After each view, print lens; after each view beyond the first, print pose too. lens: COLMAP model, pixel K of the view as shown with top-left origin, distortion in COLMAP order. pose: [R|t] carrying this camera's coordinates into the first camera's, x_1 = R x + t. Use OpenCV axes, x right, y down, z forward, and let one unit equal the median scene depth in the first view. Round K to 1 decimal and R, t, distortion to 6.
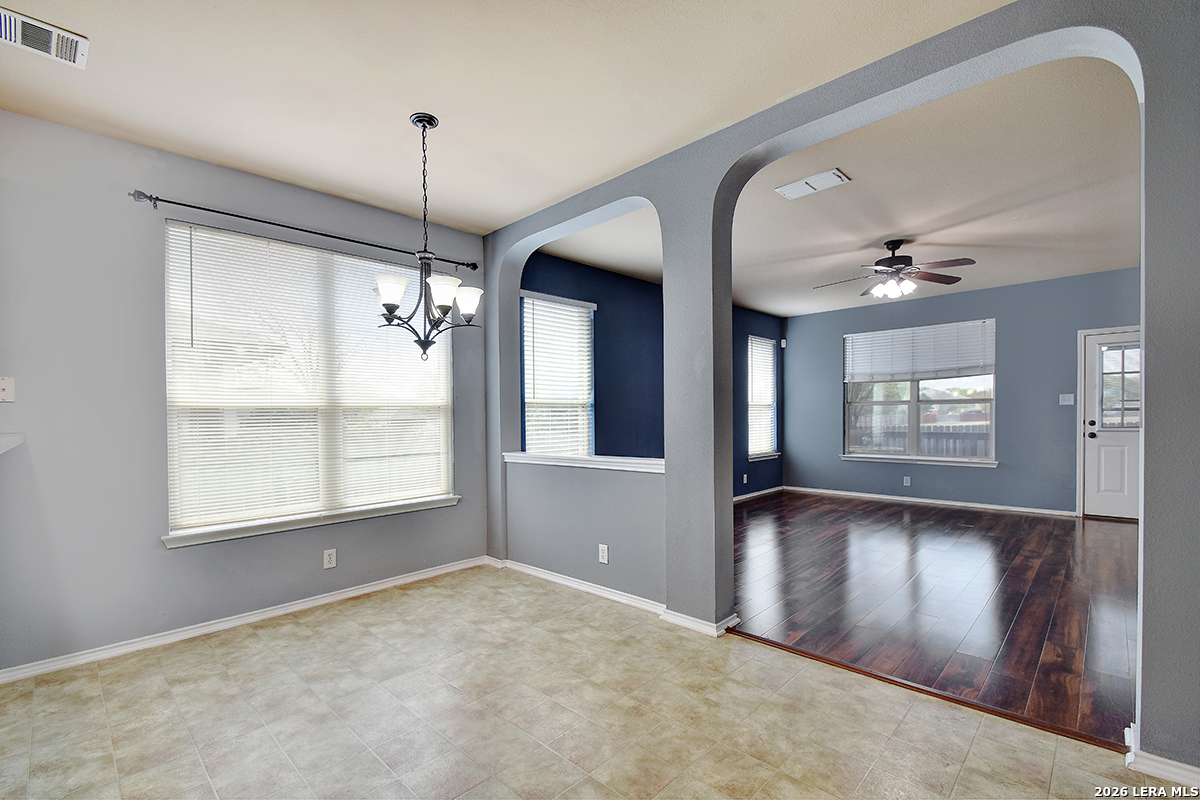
lens RADIAL K [[531.9, 0, 591.7], [0, 531.9, 420.5], [0, 0, 1]] dist [0.011740, -0.008798]
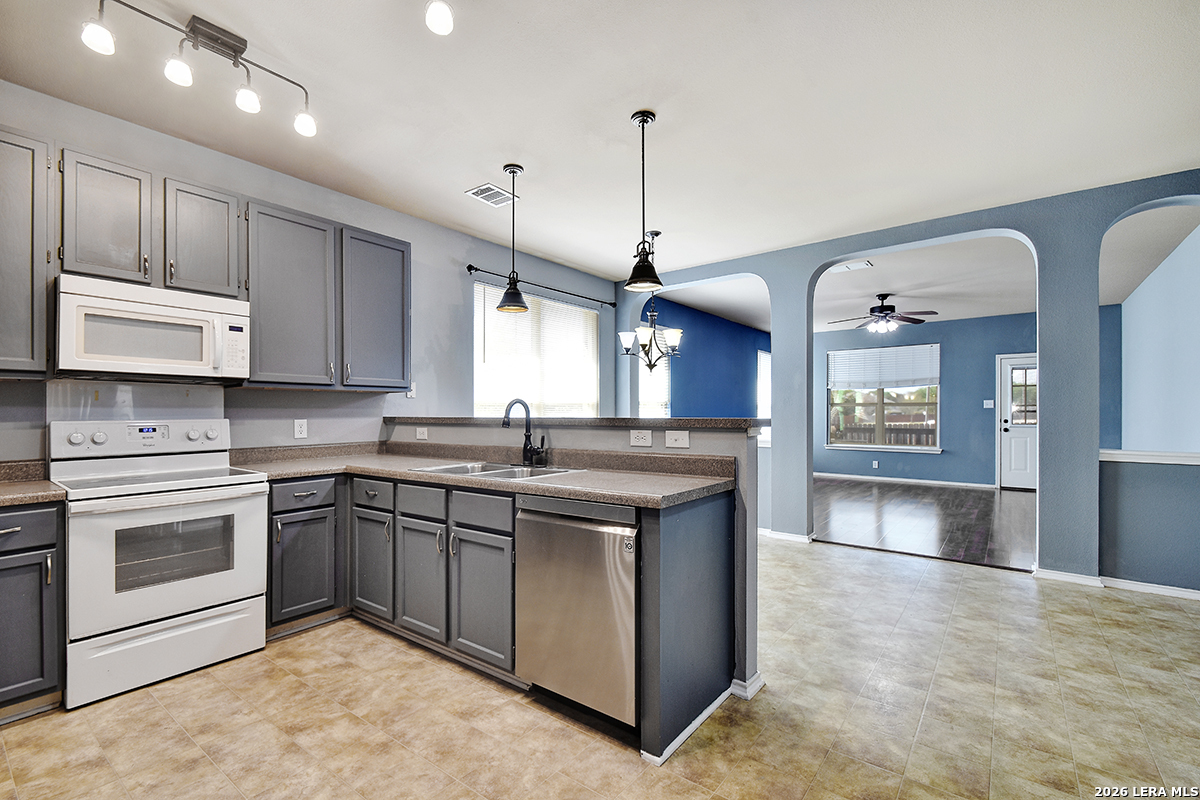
lens RADIAL K [[531.9, 0, 589.6], [0, 531.9, 405.6], [0, 0, 1]] dist [0.011740, -0.008798]
pose [[0.994602, 0.015372, 0.102616, -0.303087], [-0.013108, 0.999656, -0.022699, 0.010085], [-0.102930, 0.021231, 0.994462, -0.292258]]
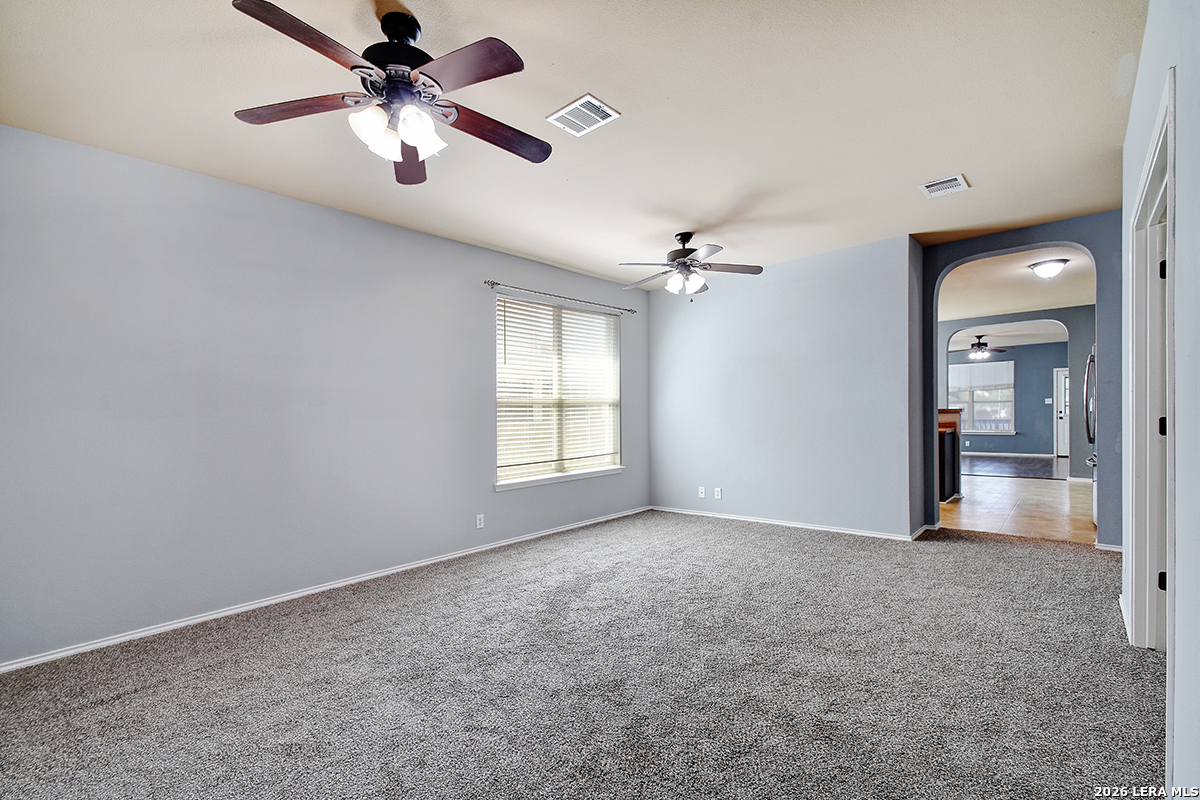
lens RADIAL K [[531.9, 0, 595.1], [0, 531.9, 409.3], [0, 0, 1]] dist [0.011740, -0.008798]
pose [[0.999489, 0.002150, 0.031888, -0.996585], [-0.001628, 0.999864, -0.016394, 0.031220], [-0.031919, 0.016334, 0.999357, -1.080207]]
